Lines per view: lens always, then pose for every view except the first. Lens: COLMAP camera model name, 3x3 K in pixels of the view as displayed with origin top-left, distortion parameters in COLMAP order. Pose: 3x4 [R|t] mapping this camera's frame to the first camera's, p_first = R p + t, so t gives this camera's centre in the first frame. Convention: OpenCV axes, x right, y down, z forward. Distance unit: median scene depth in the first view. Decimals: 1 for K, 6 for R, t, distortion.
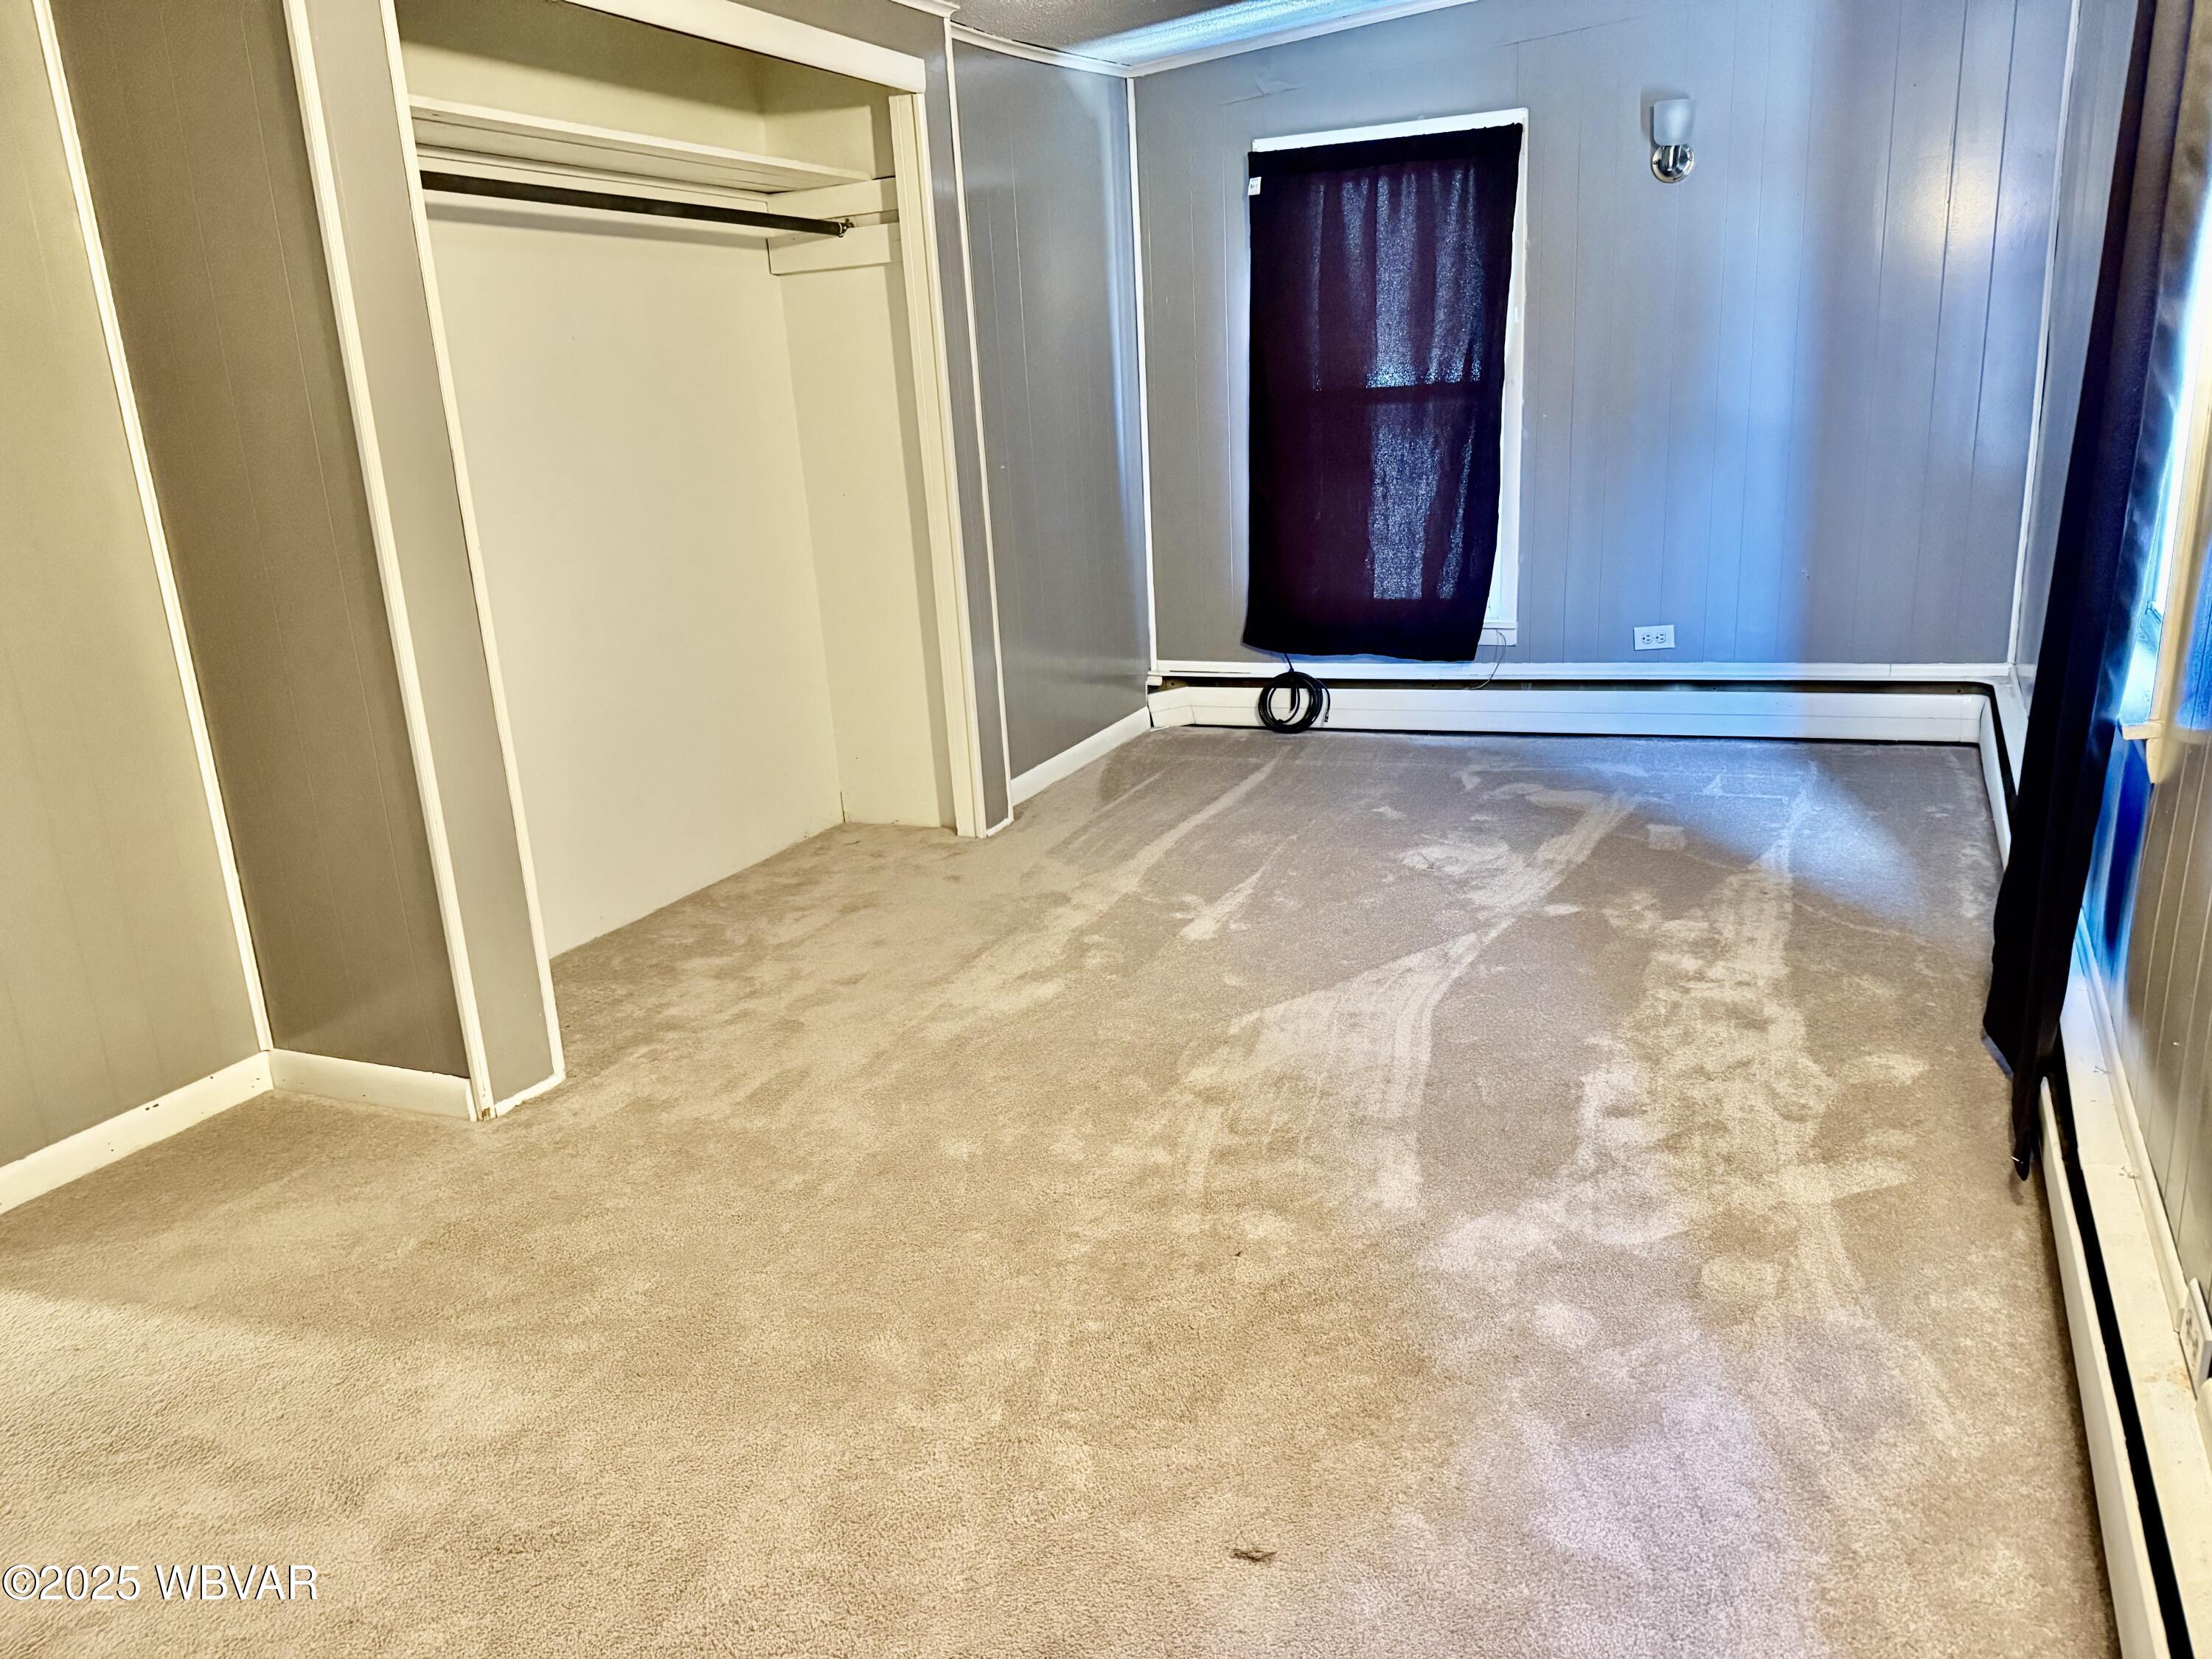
lens RADIAL K [[1553.0, 0, 1106.0], [0, 1553.0, 829.5], [0, 0, 1]] dist [0.154085, -0.233707]
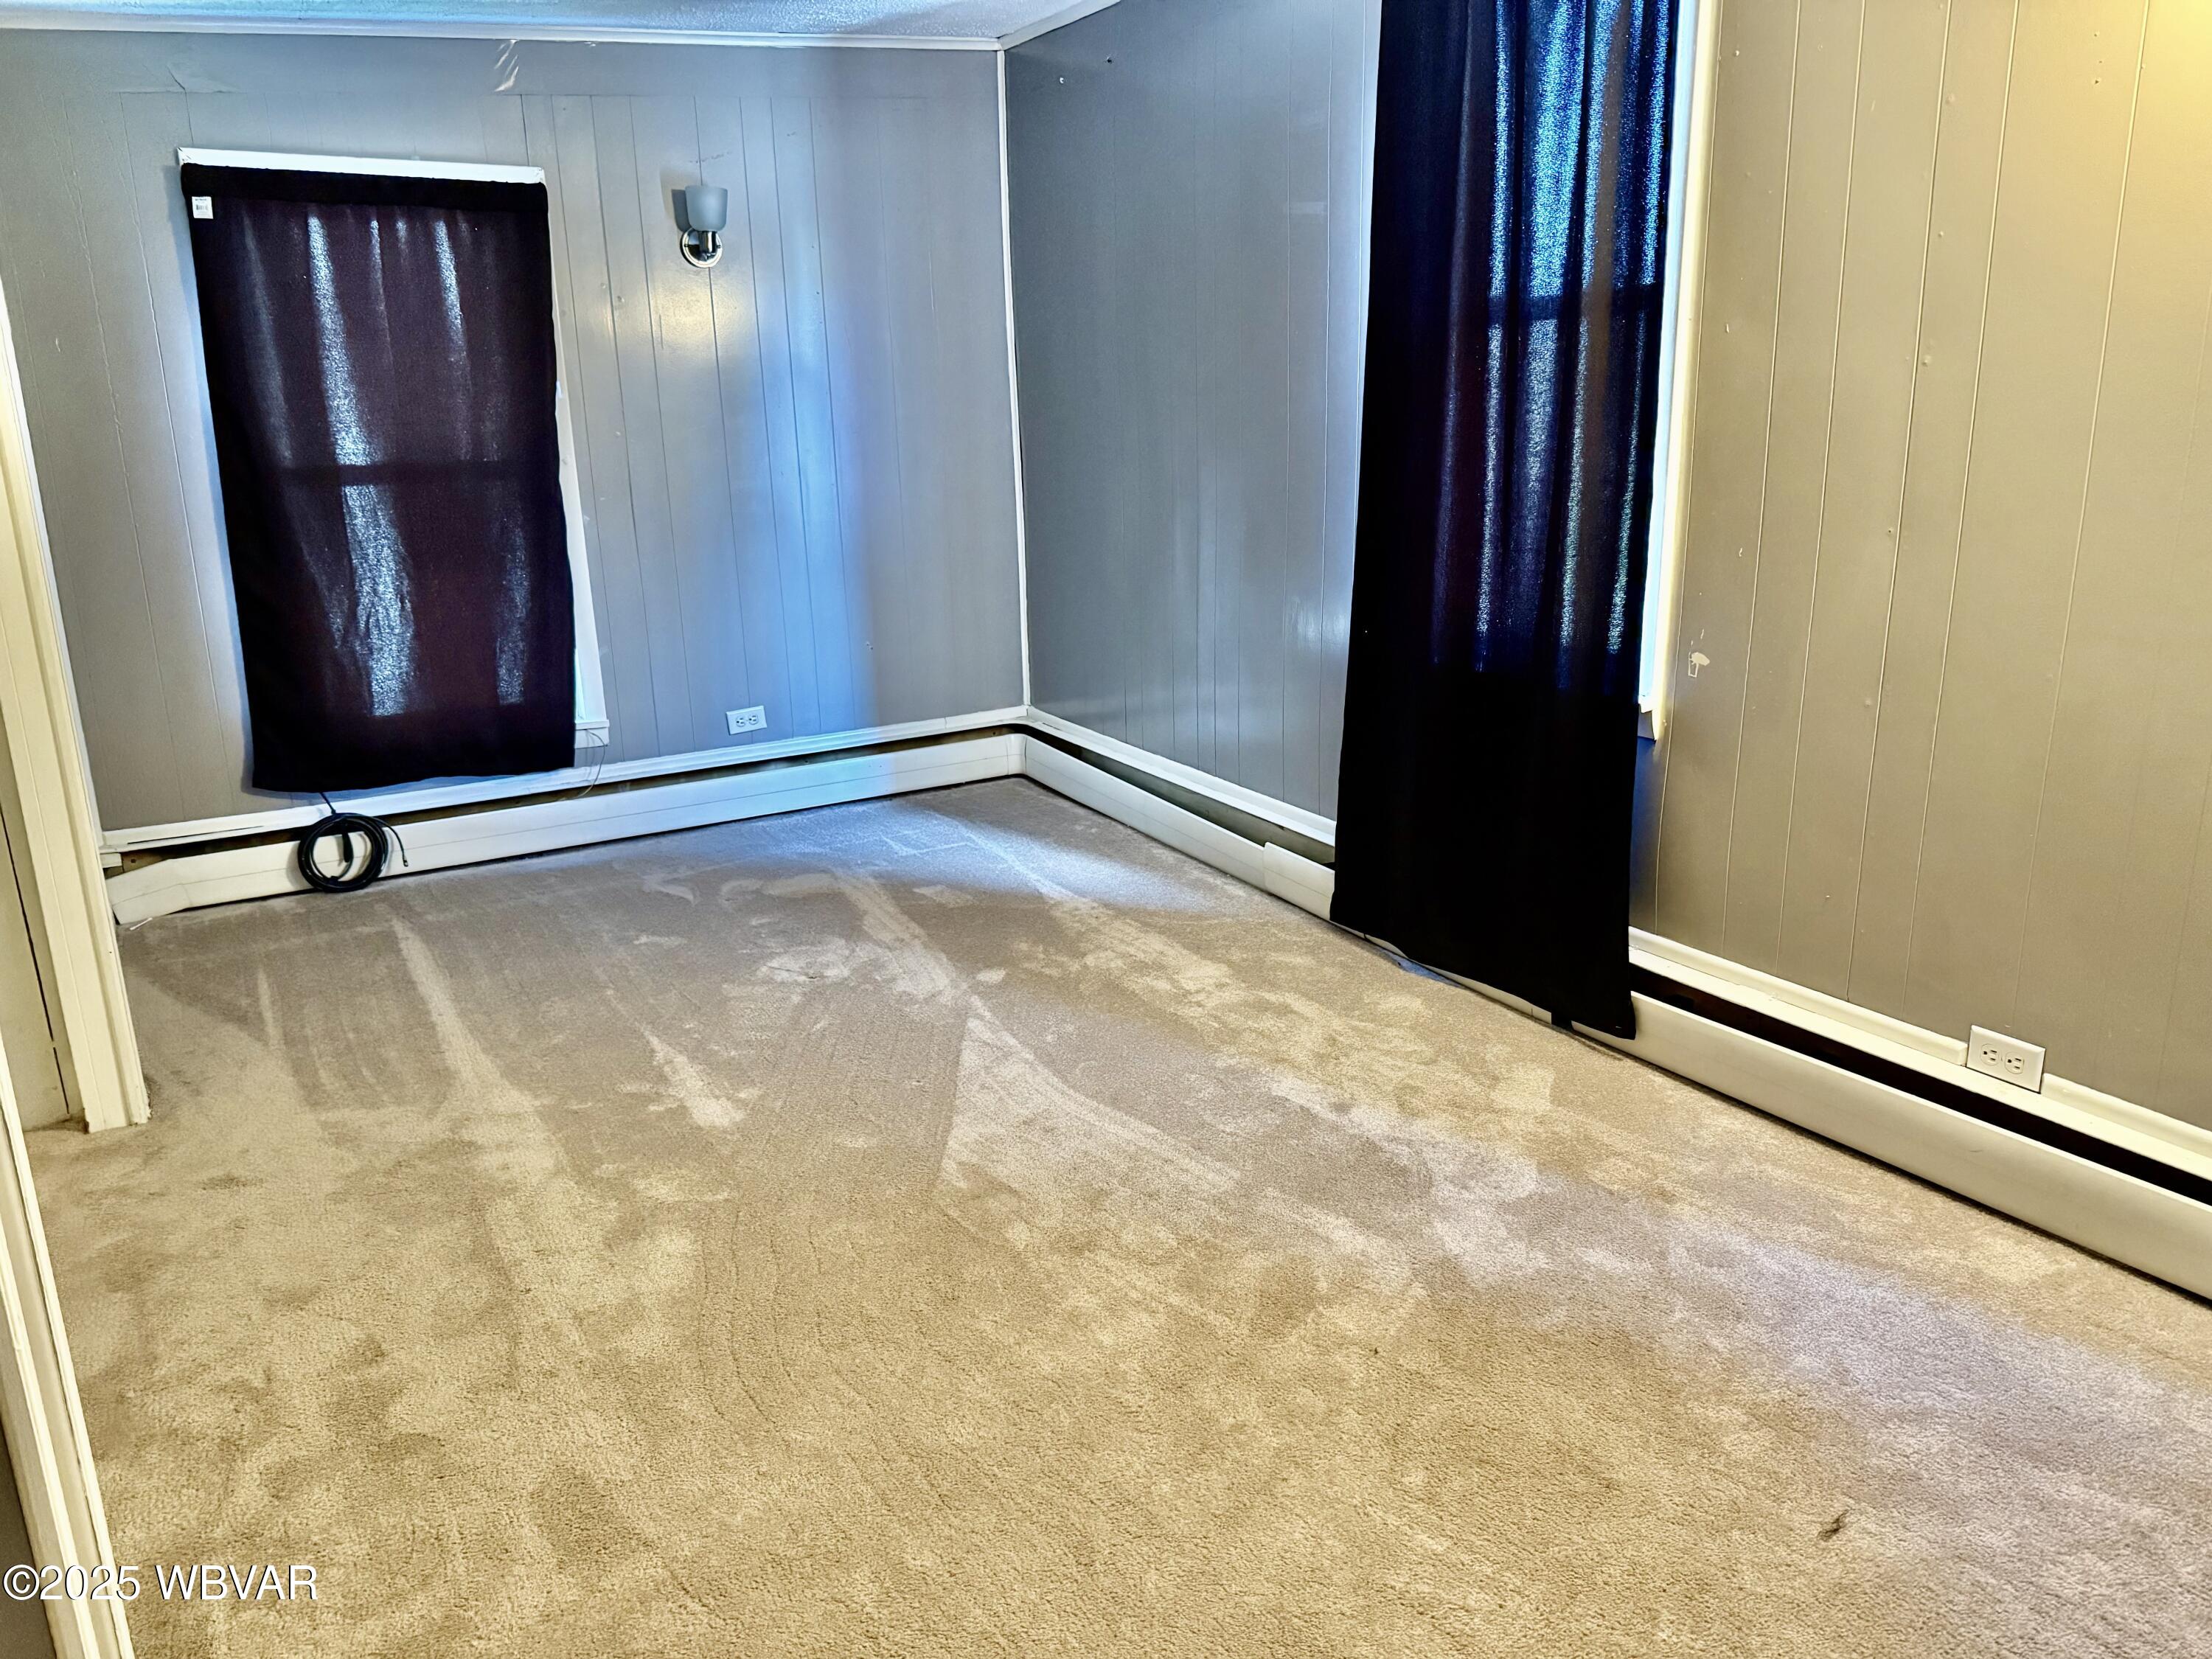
lens RADIAL K [[1553.0, 0, 1106.0], [0, 1553.0, 829.5], [0, 0, 1]] dist [0.154085, -0.233707]
pose [[0.562879, -0.170387, 0.808786, -0.390399], [0.216668, 0.974720, 0.054554, -0.067105], [-0.797636, 0.144531, 0.585567, 0.283071]]
